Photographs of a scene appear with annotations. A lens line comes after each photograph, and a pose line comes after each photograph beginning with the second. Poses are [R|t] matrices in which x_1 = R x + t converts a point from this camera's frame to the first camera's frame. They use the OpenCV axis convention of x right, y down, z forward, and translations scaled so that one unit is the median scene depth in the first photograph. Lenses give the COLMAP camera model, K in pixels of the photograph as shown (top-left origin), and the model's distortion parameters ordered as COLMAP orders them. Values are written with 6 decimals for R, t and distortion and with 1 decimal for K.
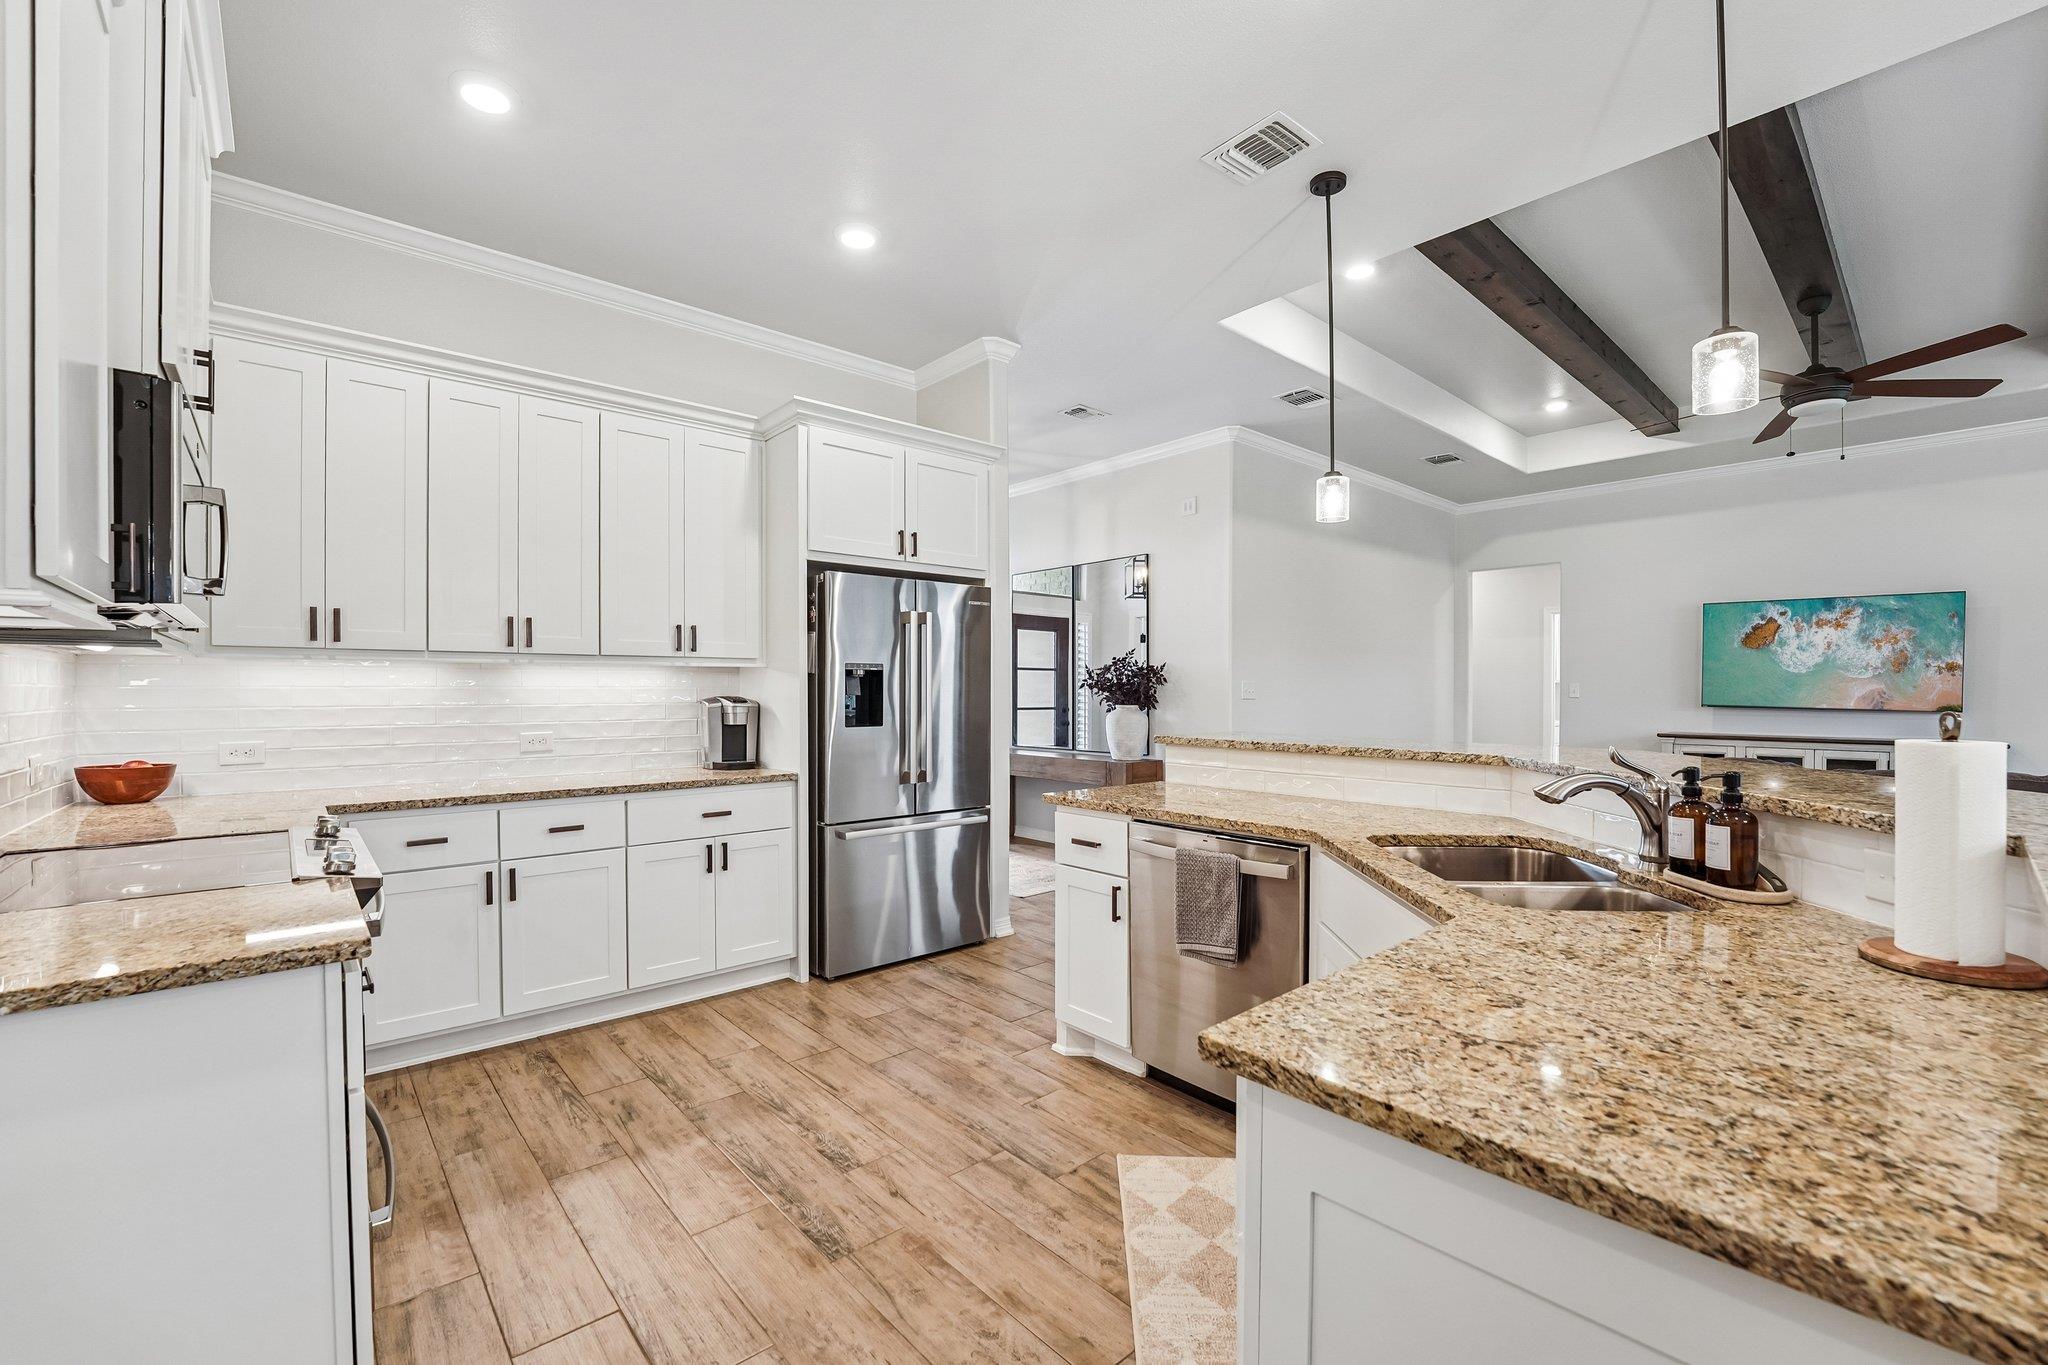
lens RADIAL K [[856.7, 0, 1003.3], [0, 856.7, 688.9], [0, 0, 1]] dist [-0.024218, 0.000083]
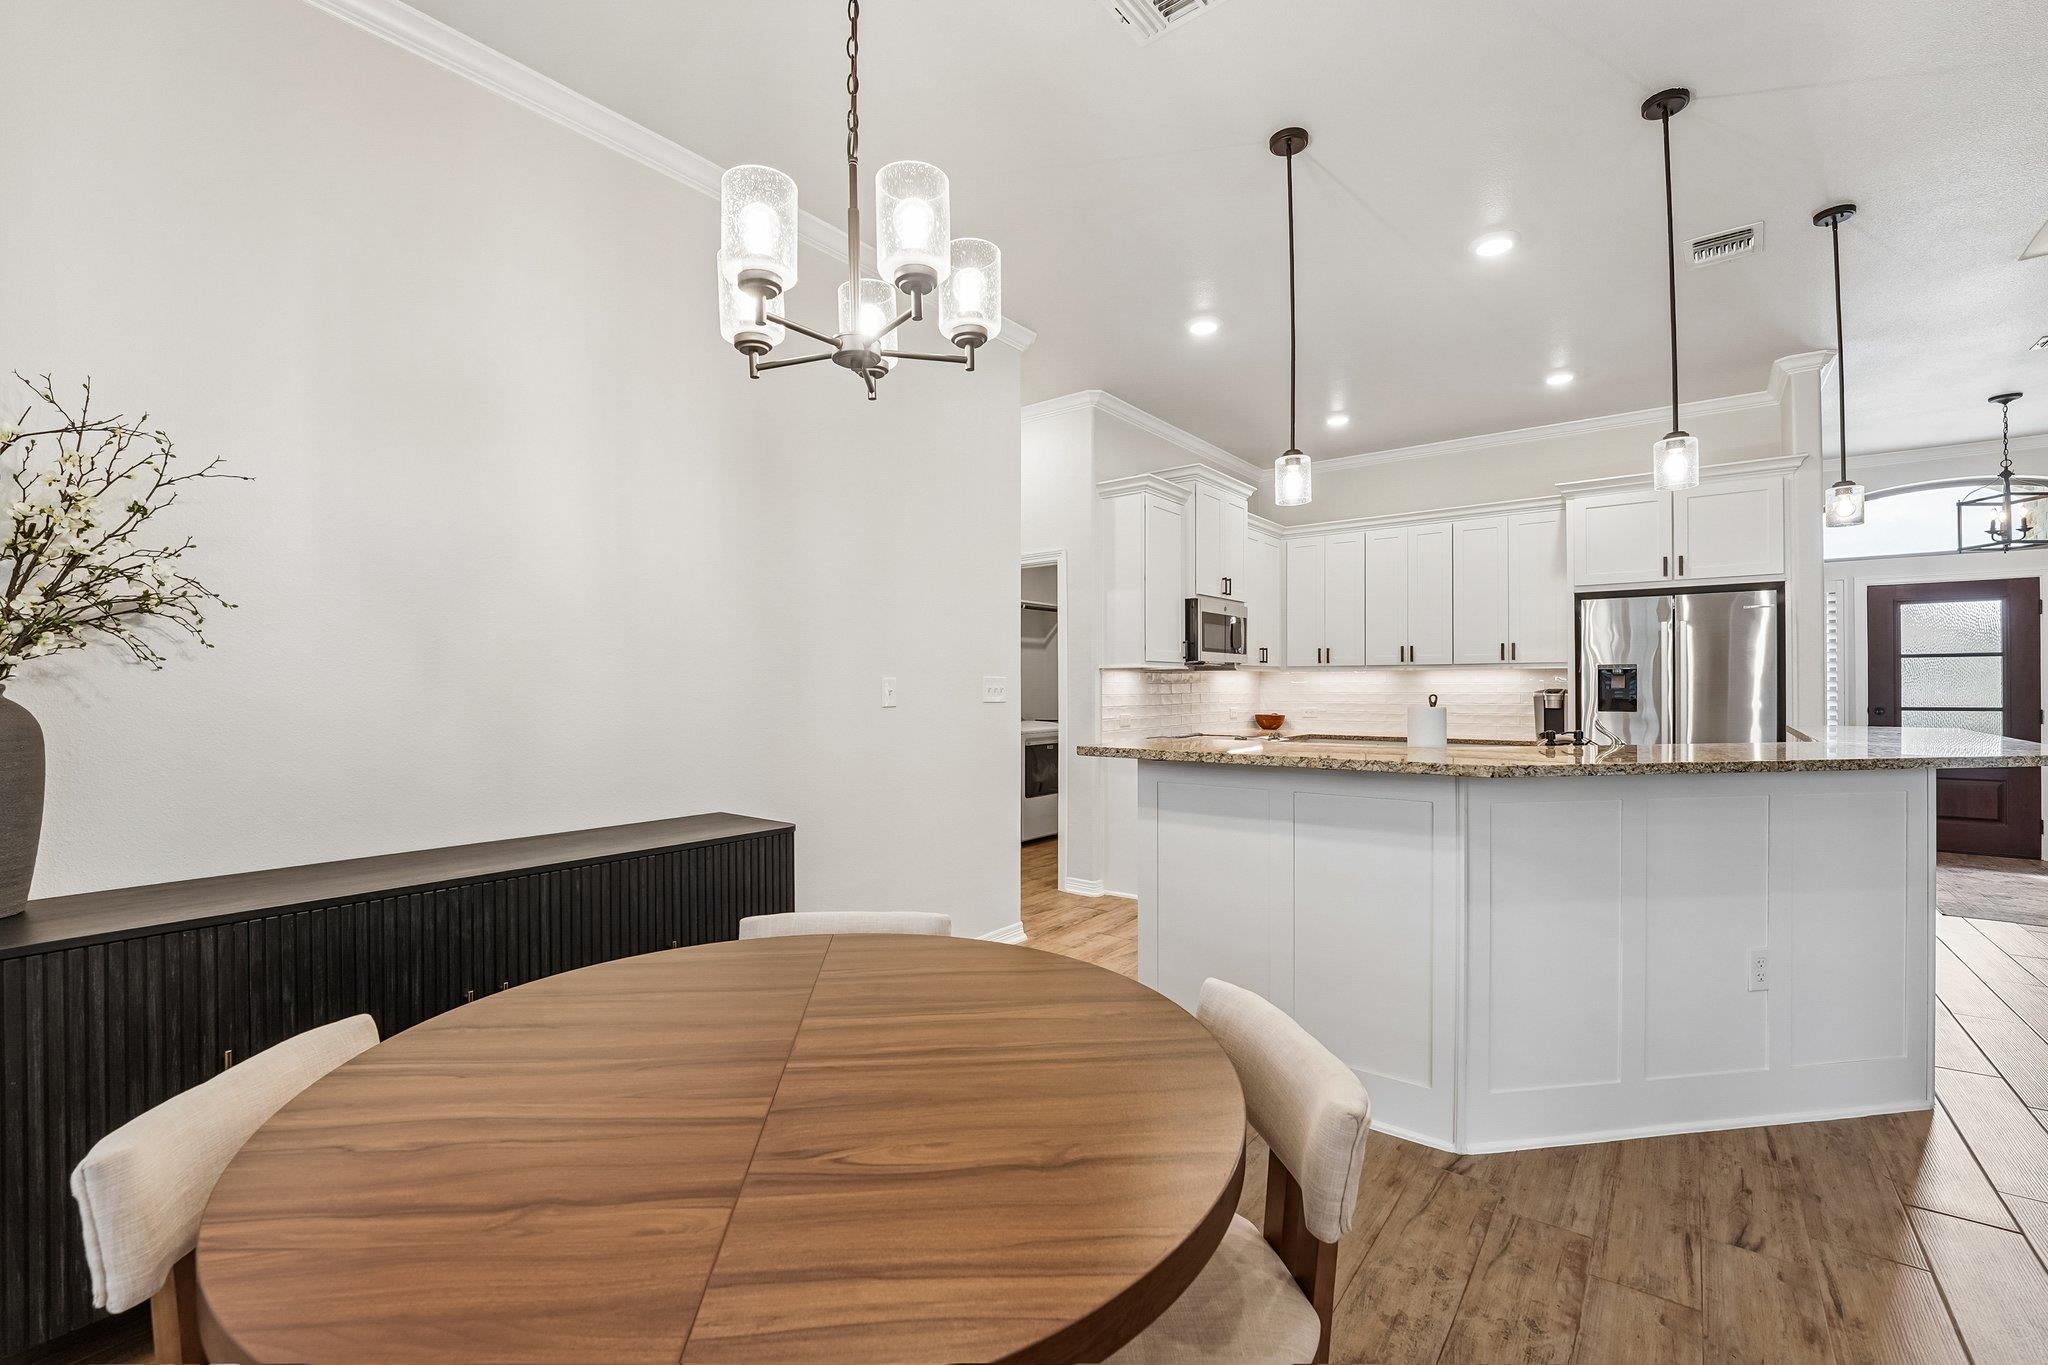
lens RADIAL K [[845.2, 0, 1029.8], [0, 845.2, 687.6], [0, 0, 1]] dist [-0.029121, 0.005533]
pose [[0.186669, 0.001393, -0.982422, 1.216328], [0.000184, 0.999999, 0.001453, 0.005844], [0.982423, -0.000452, 0.186668, -0.184492]]
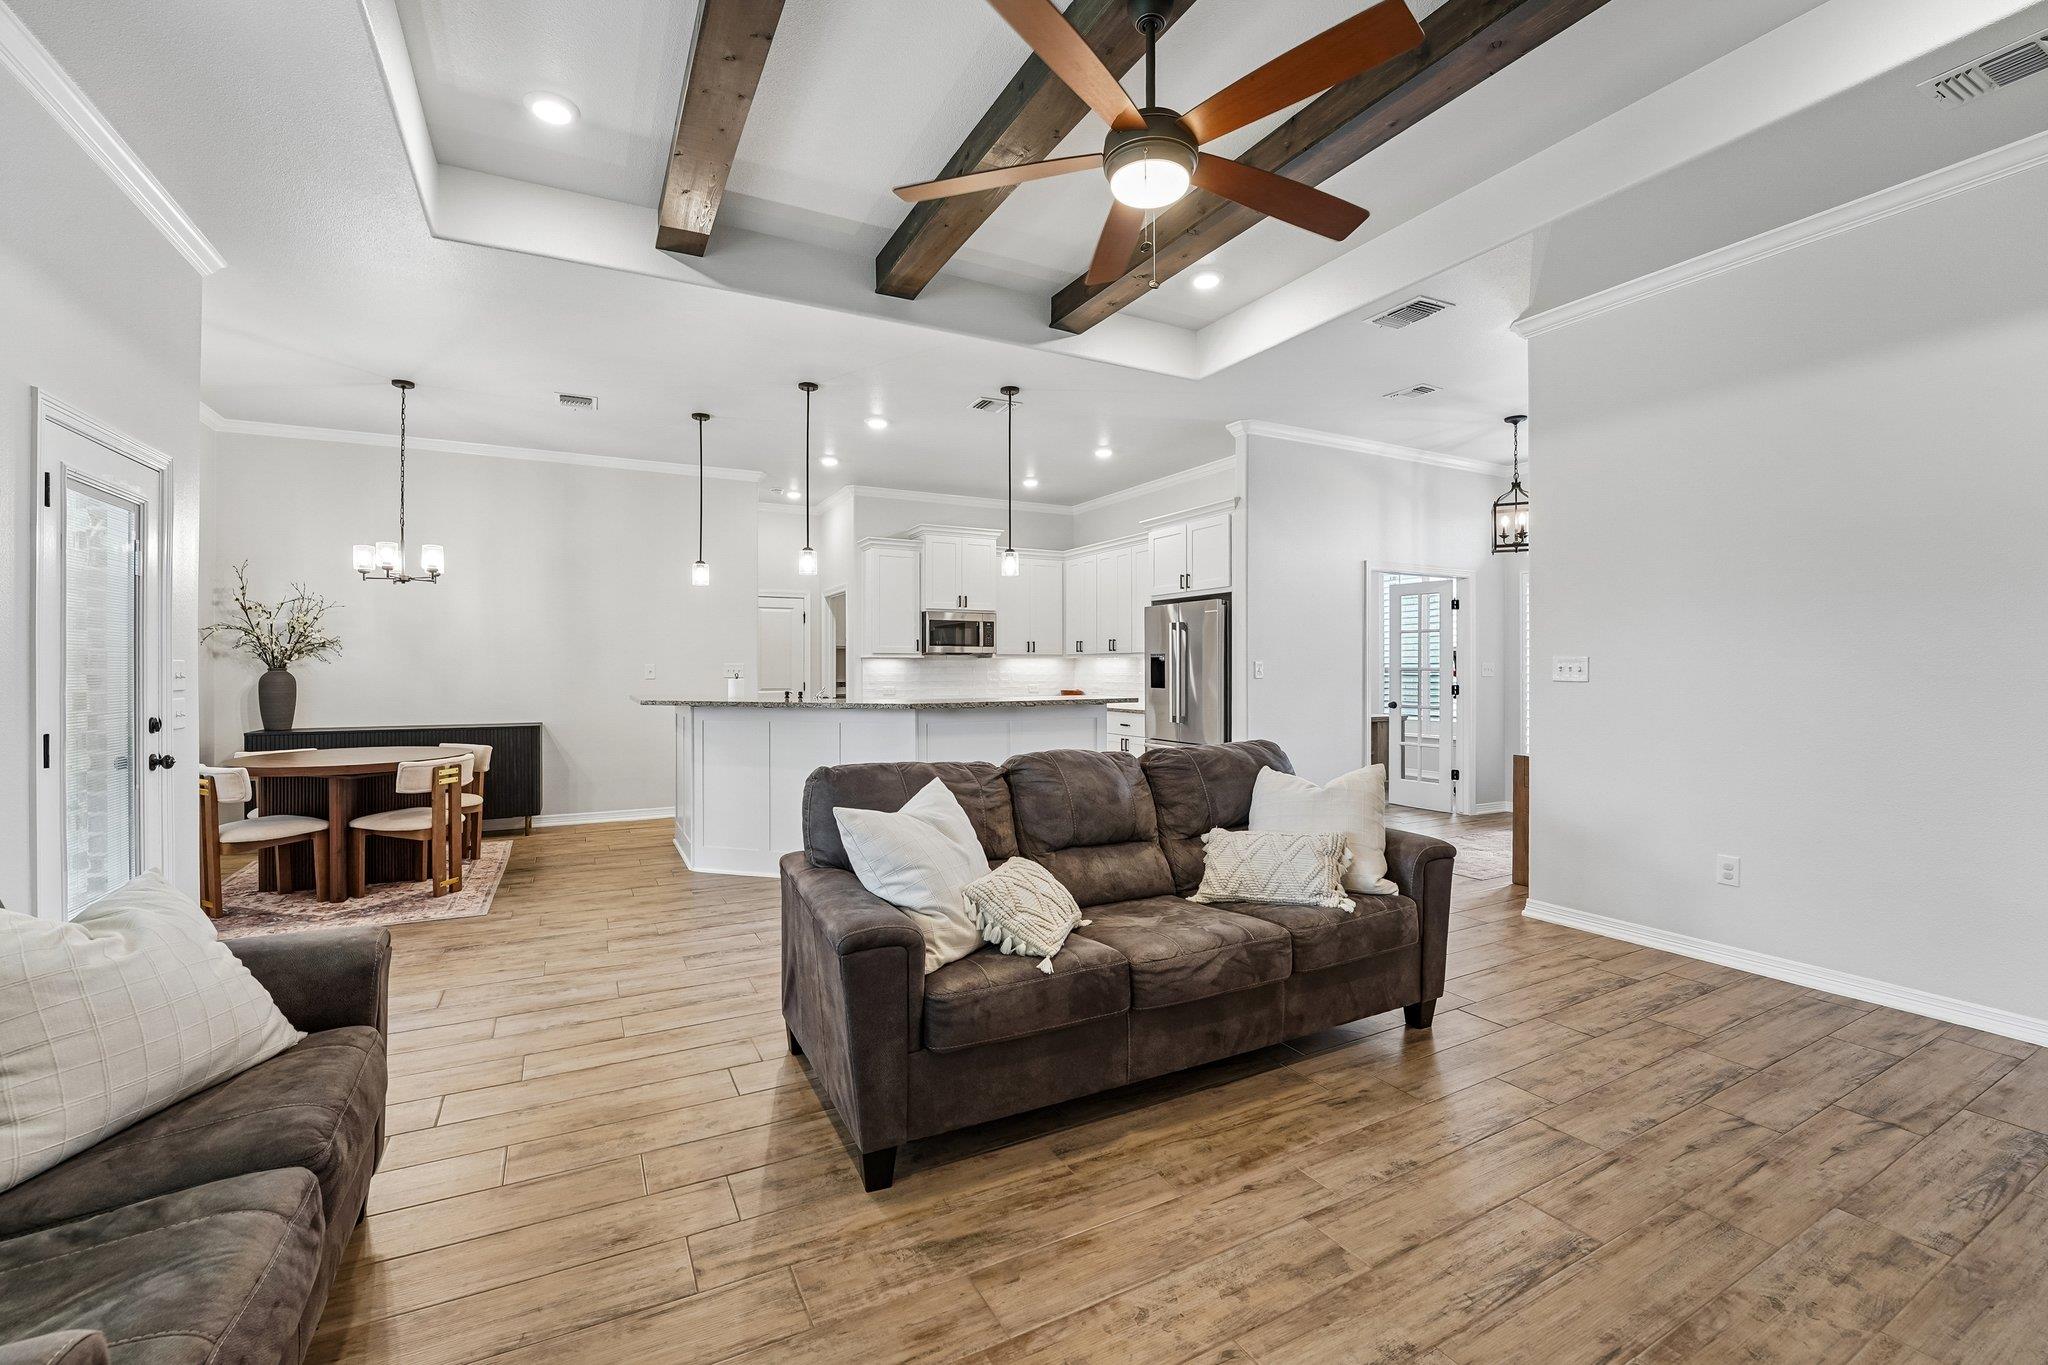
lens RADIAL K [[857.2, 0, 1034.2], [0, 857.2, 668.5], [0, 0, 1]] dist [-0.019044, 0.000203]
pose [[-0.220120, 0.000325, -0.975473, 2.161970], [-0.001262, 0.999999, 0.000618, 0.001444], [0.975472, 0.001367, -0.220120, 1.471863]]
